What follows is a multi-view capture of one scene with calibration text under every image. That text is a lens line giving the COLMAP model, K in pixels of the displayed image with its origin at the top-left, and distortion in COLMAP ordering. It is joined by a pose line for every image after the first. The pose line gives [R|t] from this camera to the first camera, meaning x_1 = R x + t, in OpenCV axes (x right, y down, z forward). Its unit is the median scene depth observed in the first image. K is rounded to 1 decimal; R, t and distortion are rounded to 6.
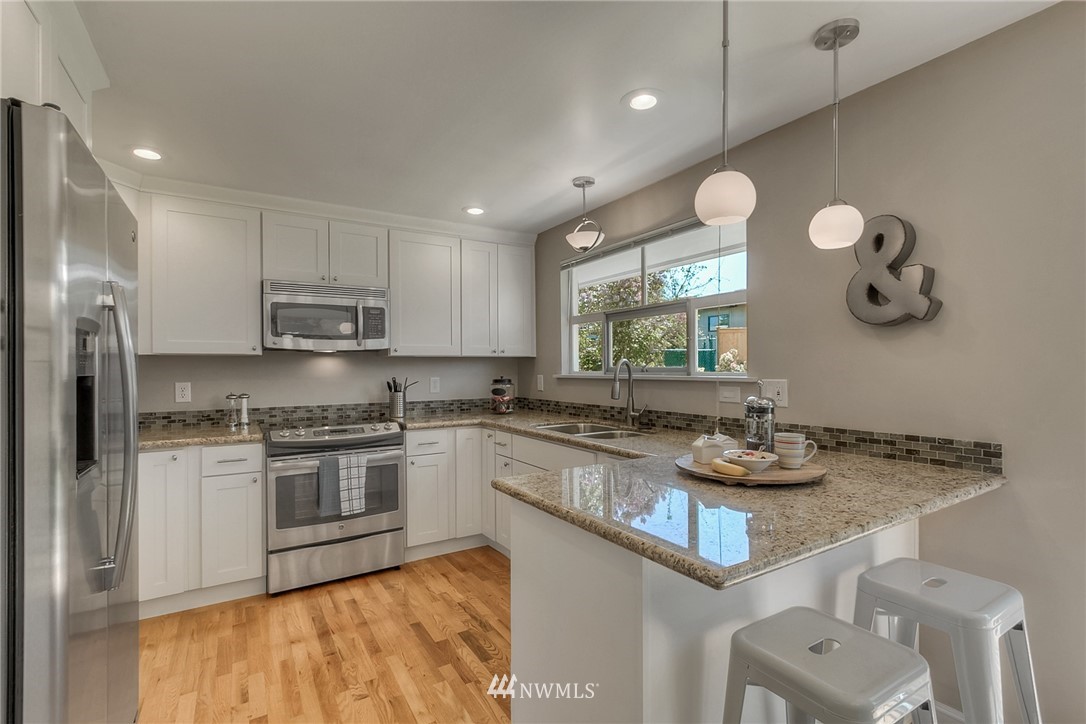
lens RADIAL K [[498.3, 0, 540.6], [0, 498.3, 366.6], [0, 0, 1]] dist [-0.007364, 0.001135]
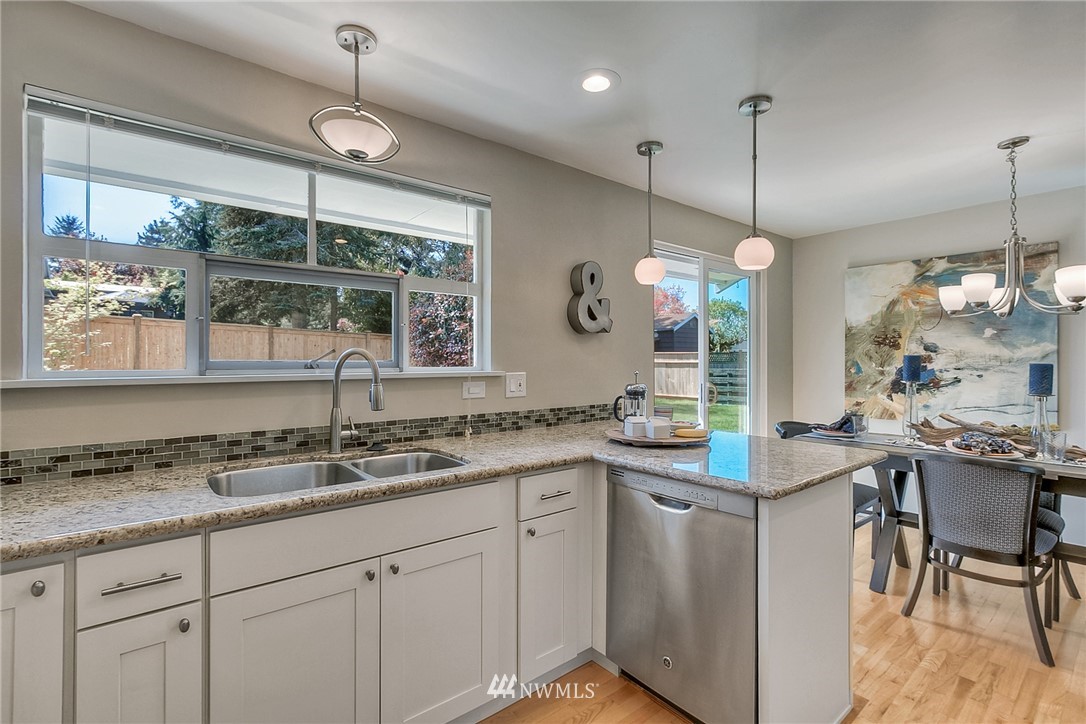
lens RADIAL K [[498.3, 0, 537.9], [0, 498.3, 361.1], [0, 0, 1]] dist [-0.007364, 0.001135]
pose [[-0.125474, -0.000170, 0.992097, -0.782495], [-0.004518, 0.999990, -0.000400, -0.000279], [-0.992087, -0.004533, -0.125474, 1.328043]]
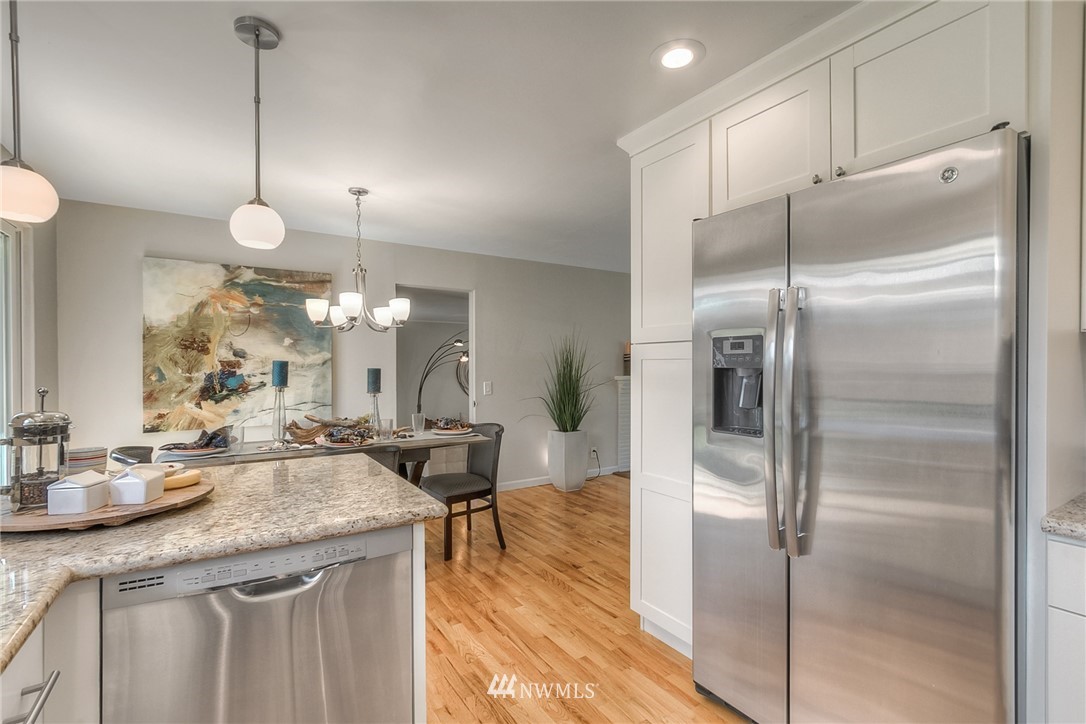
lens RADIAL K [[498.3, 0, 538.7], [0, 498.3, 369.3], [0, 0, 1]] dist [-0.007364, 0.001135]
pose [[-0.999727, 0.001878, -0.023298, -0.195432], [0.001837, 0.999997, 0.001791, 0.001456], [0.023301, 0.001748, -0.999727, 1.575411]]
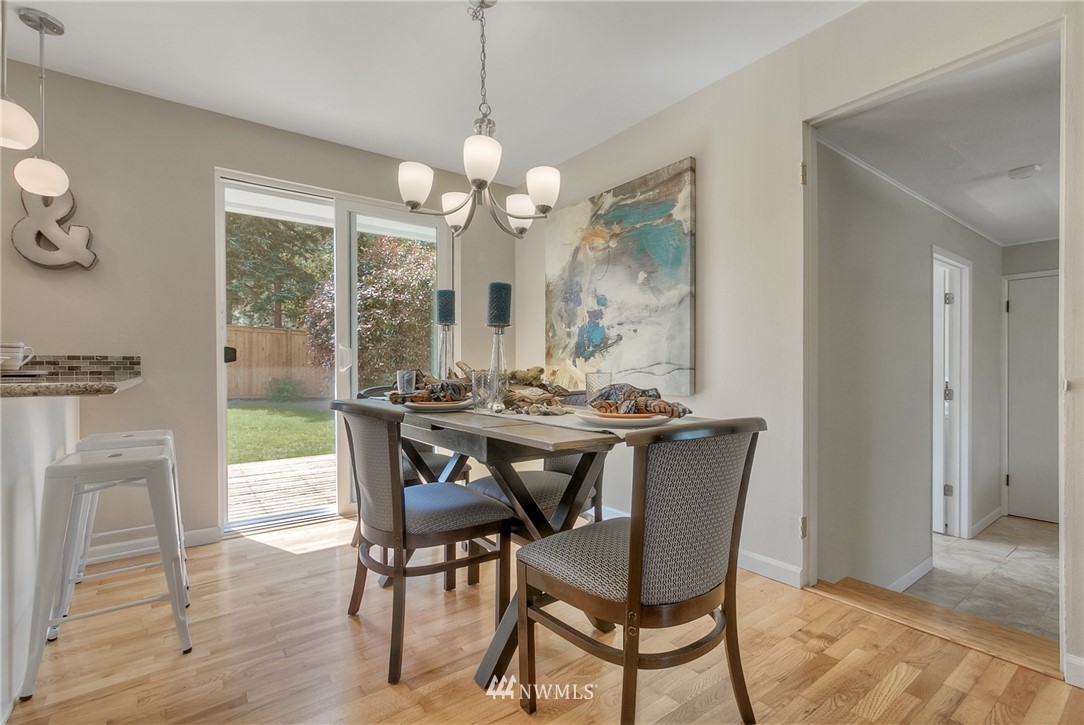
lens RADIAL K [[497.4, 0, 537.9], [0, 497.4, 366.1], [0, 0, 1]] dist [-0.007364, 0.001135]
pose [[-0.093527, 0.003974, 0.995609, -0.638774], [-0.004089, 0.999982, -0.004376, 0.161498], [-0.995608, -0.004481, -0.093509, -0.090535]]
